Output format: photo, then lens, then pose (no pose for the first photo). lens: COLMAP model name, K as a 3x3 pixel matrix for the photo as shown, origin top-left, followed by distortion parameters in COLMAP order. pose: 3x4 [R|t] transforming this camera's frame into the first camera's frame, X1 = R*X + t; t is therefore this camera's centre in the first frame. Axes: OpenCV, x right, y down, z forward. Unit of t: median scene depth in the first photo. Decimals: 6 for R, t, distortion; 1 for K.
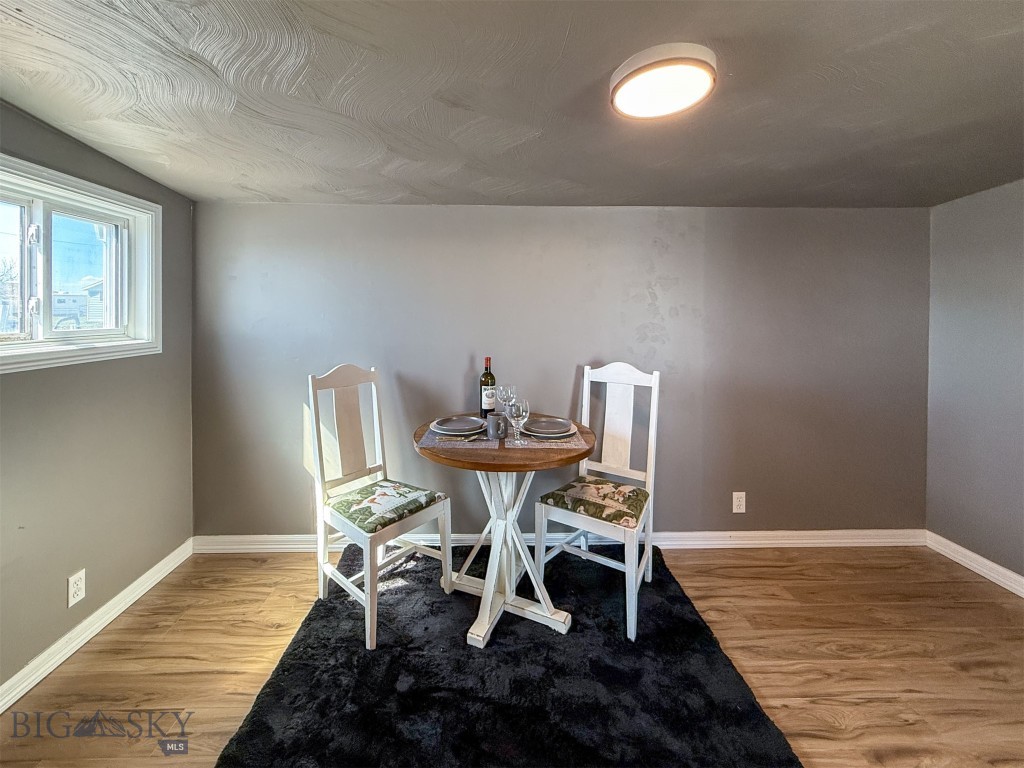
lens RADIAL K [[423.0, 0, 508.9], [0, 423.0, 384.5], [0, 0, 1]] dist [0.000104, 0.000057]
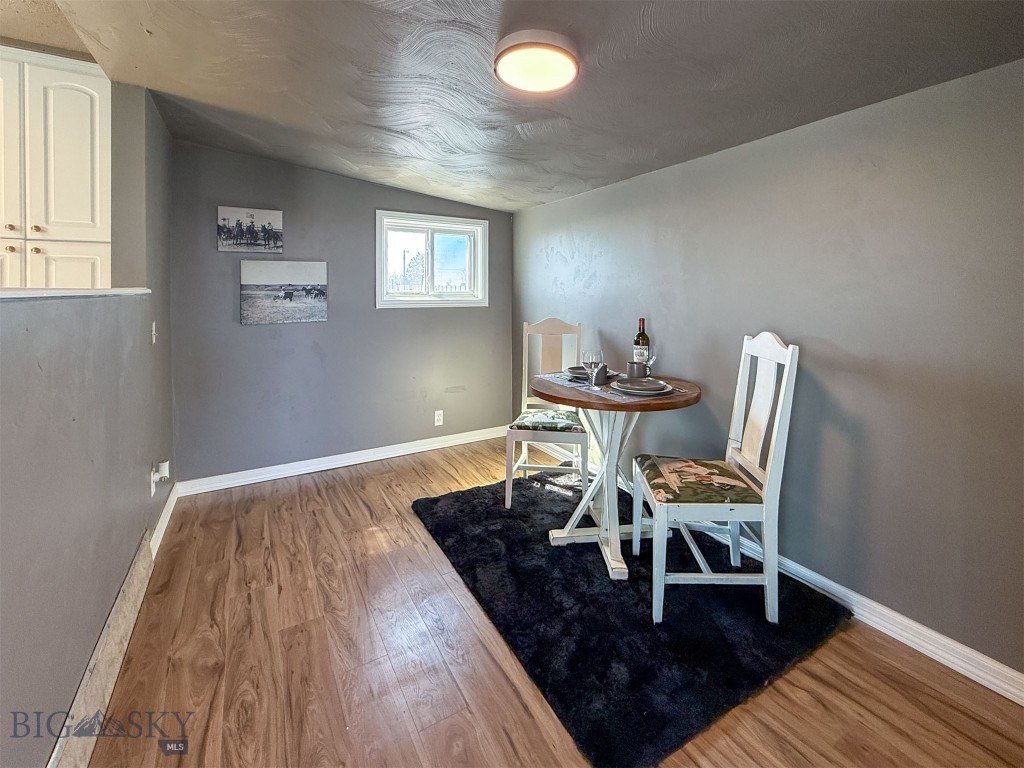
lens RADIAL K [[423.0, 0, 508.9], [0, 423.0, 384.5], [0, 0, 1]] dist [0.000104, 0.000057]
pose [[0.499978, 0.177417, -0.847670, 0.808960], [-0.141485, 0.982374, 0.122159, 0.018633], [0.854403, 0.058856, 0.516267, 0.204455]]
